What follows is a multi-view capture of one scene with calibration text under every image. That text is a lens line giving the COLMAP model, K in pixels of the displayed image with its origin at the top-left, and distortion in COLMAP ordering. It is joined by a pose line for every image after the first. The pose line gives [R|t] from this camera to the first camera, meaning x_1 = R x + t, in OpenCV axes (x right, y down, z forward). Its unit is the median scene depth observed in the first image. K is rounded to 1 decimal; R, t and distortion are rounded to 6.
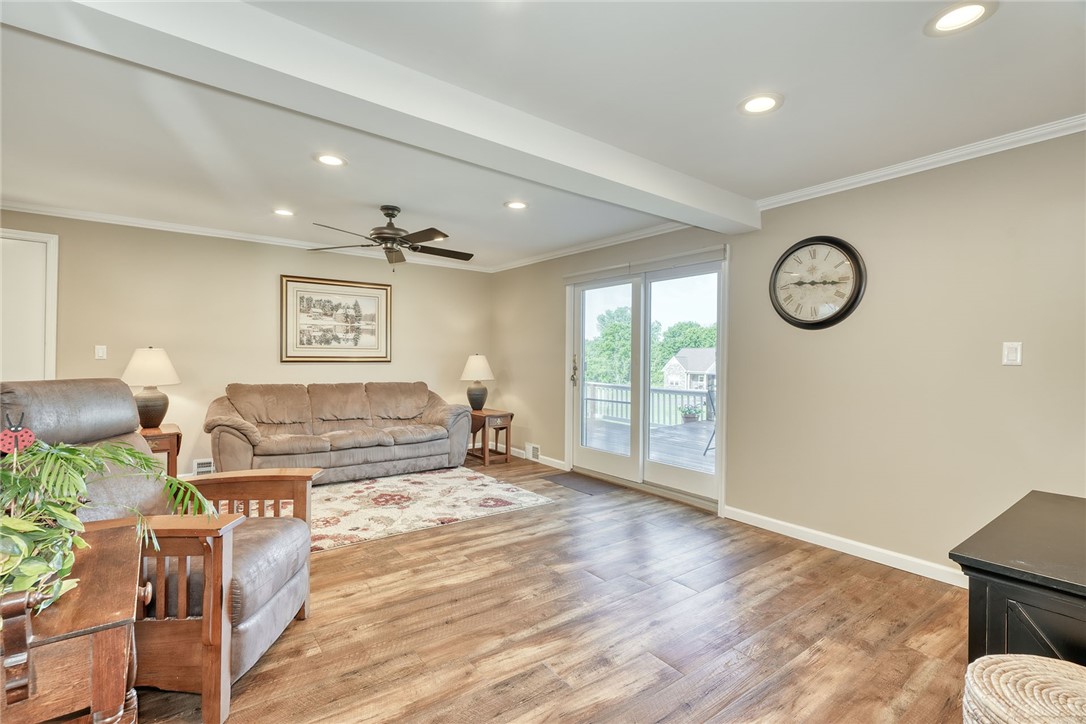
lens RADIAL K [[491.9, 0, 540.2], [0, 491.9, 360.6], [0, 0, 1]] dist [-0.001701, 0.000823]
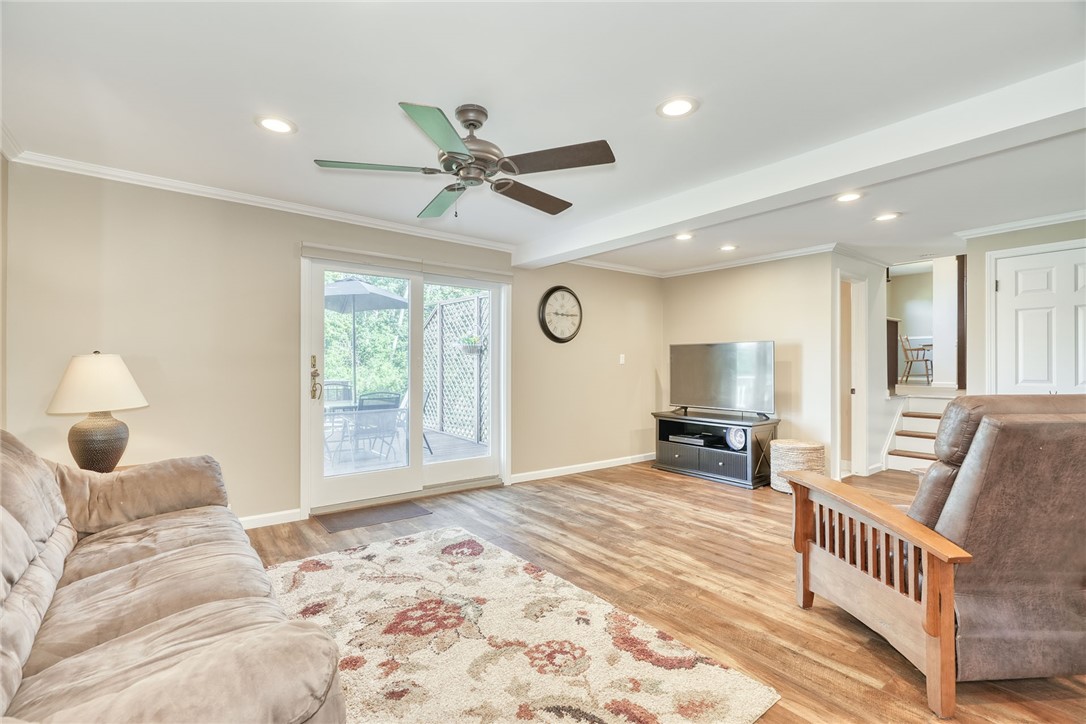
lens RADIAL K [[491.9, 0, 540.2], [0, 491.9, 360.6], [0, 0, 1]] dist [-0.001701, 0.000823]
pose [[-0.009746, -0.004559, 0.999942, -1.074077], [-0.003526, 0.999984, 0.004524, -0.013656], [-0.999946, -0.003481, -0.009762, 1.098831]]
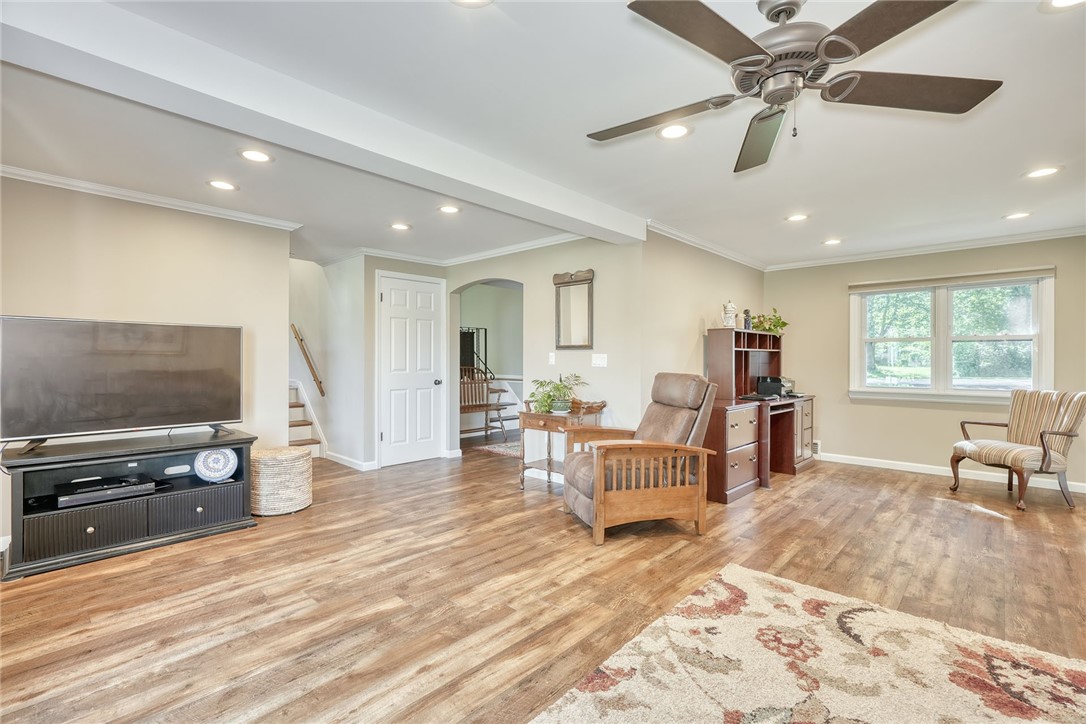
lens RADIAL K [[491.9, 0, 540.2], [0, 491.9, 360.6], [0, 0, 1]] dist [-0.001701, 0.000823]
pose [[-0.984581, -0.017261, -0.174074, -0.044740], [-0.017426, 0.999848, -0.000578, -0.002052], [0.174057, 0.002464, -0.984732, 1.634477]]
